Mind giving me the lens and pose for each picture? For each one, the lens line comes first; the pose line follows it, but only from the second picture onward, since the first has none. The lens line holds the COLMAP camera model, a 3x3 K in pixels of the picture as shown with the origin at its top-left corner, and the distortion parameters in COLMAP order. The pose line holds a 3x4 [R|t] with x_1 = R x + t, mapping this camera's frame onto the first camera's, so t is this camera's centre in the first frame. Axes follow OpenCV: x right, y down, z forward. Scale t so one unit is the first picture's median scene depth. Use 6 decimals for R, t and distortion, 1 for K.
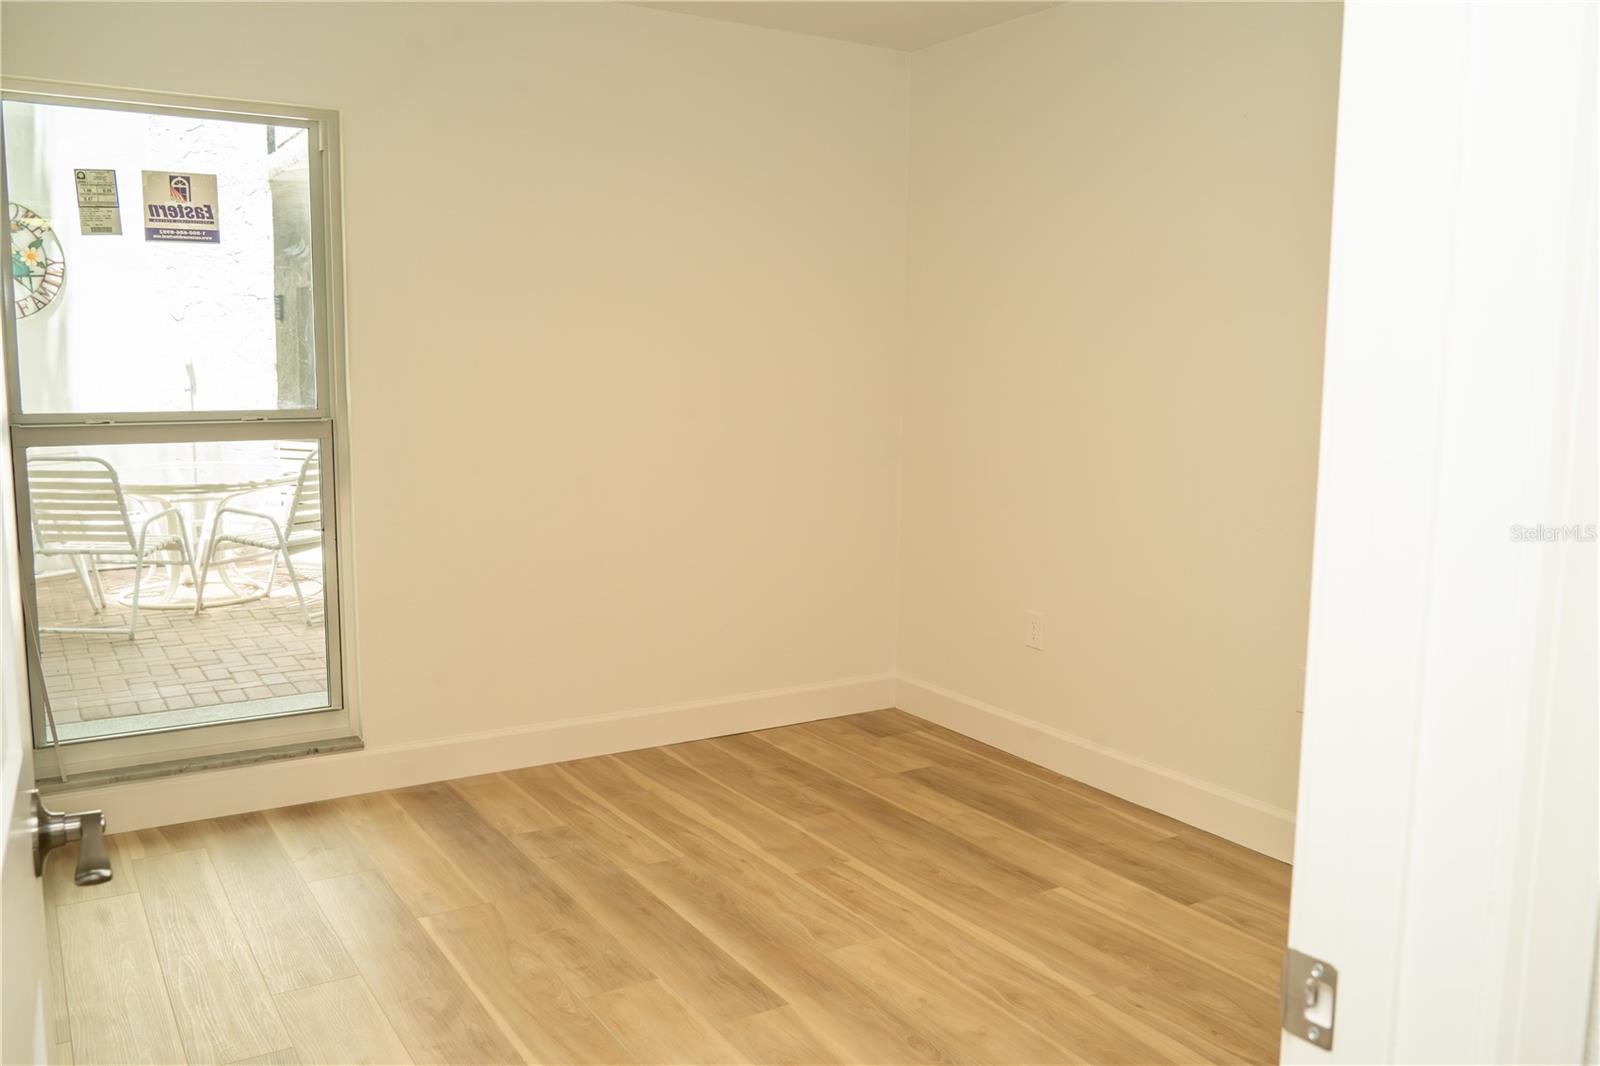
lens RADIAL K [[1302.4, 0, 799.7], [0, 1302.4, 534.6], [0, 0, 1]] dist [-0.056685, 0.057793]
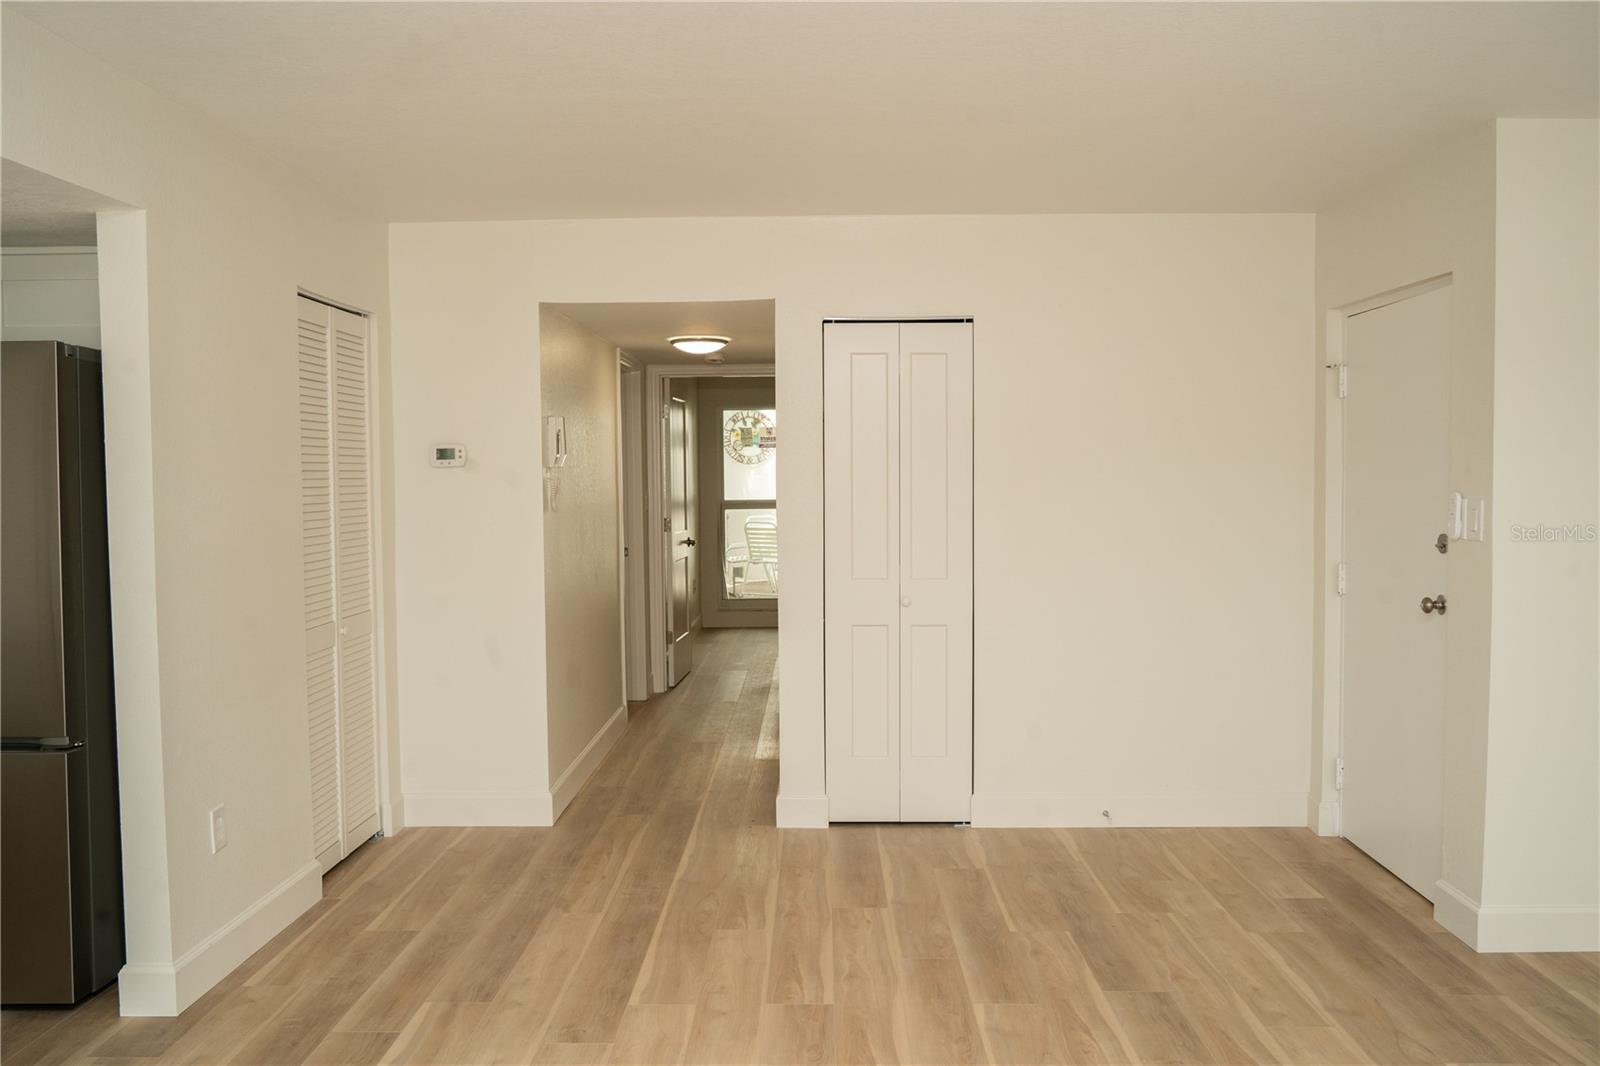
lens RADIAL K [[1302.4, 0, 792.2], [0, 1302.4, 525.0], [0, 0, 1]] dist [-0.056685, 0.057793]
pose [[0.837670, -0.016616, -0.545924, 1.393816], [-0.032836, 0.996197, -0.080705, 0.238003], [0.545189, 0.085530, 0.833938, -1.741651]]
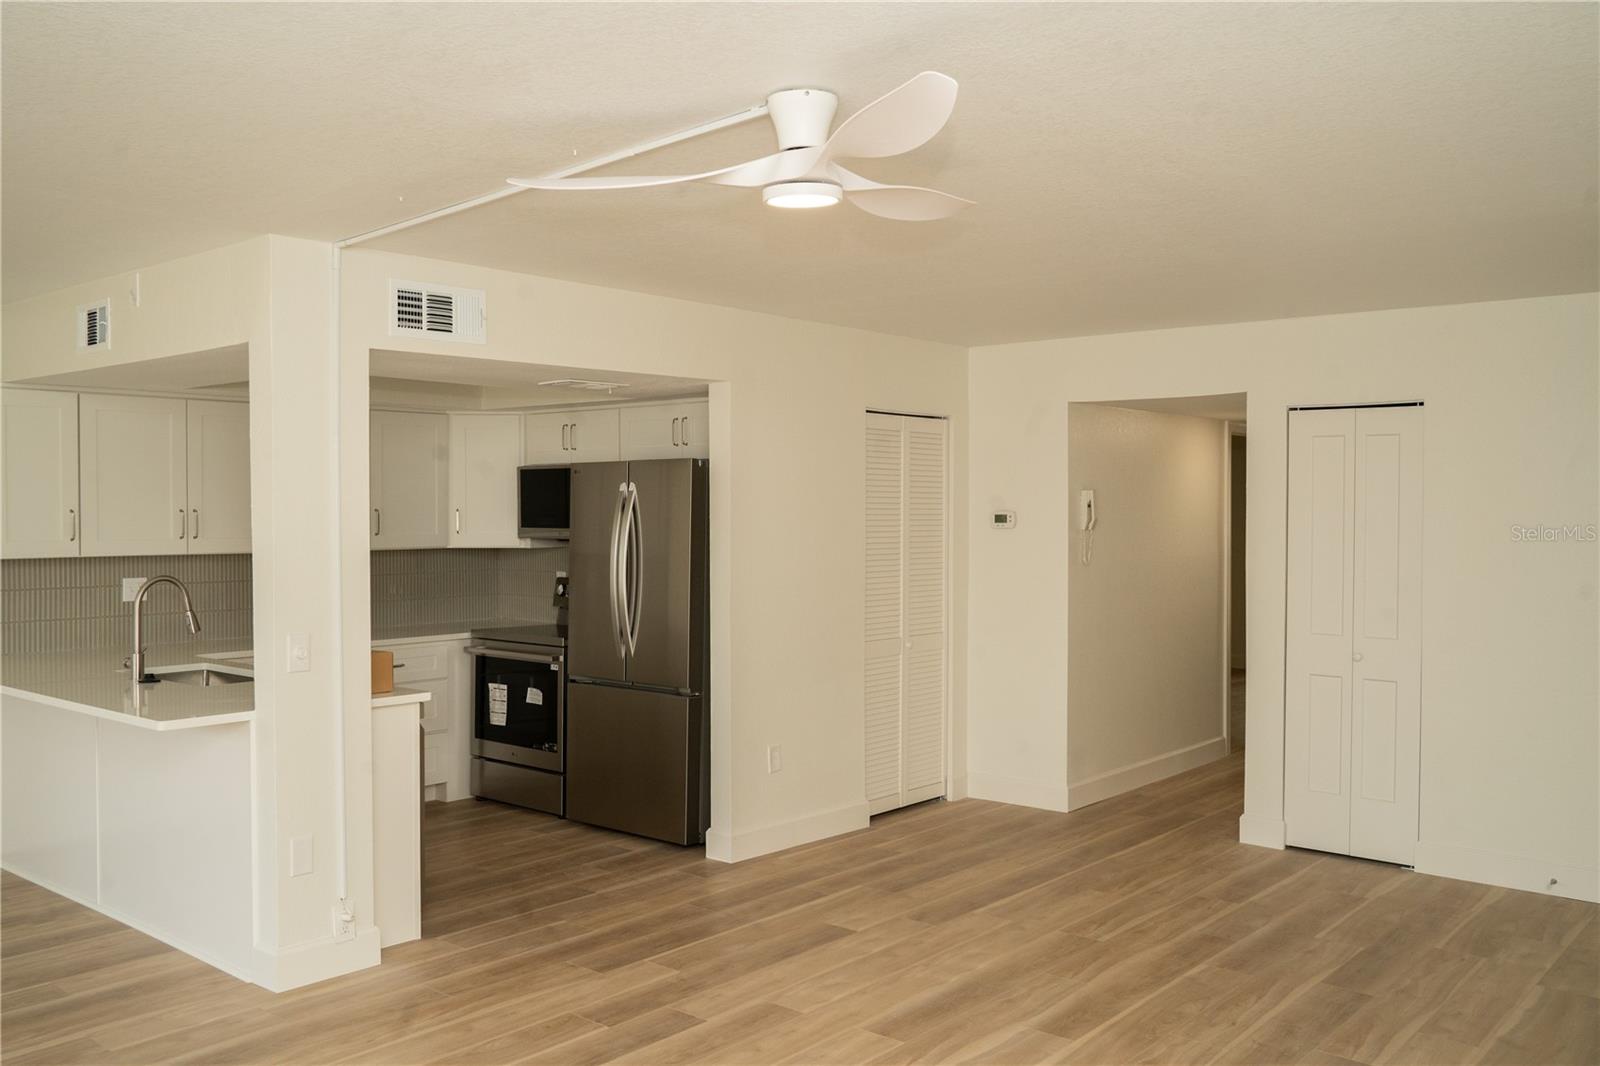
lens RADIAL K [[1302.4, 0, 779.3], [0, 1302.4, 570.1], [0, 0, 1]] dist [-0.056685, 0.057793]
pose [[0.300176, 0.009509, -0.953836, 2.063675], [-0.113368, 0.993219, -0.025775, 0.214723], [0.947123, 0.115872, 0.299219, -1.618773]]
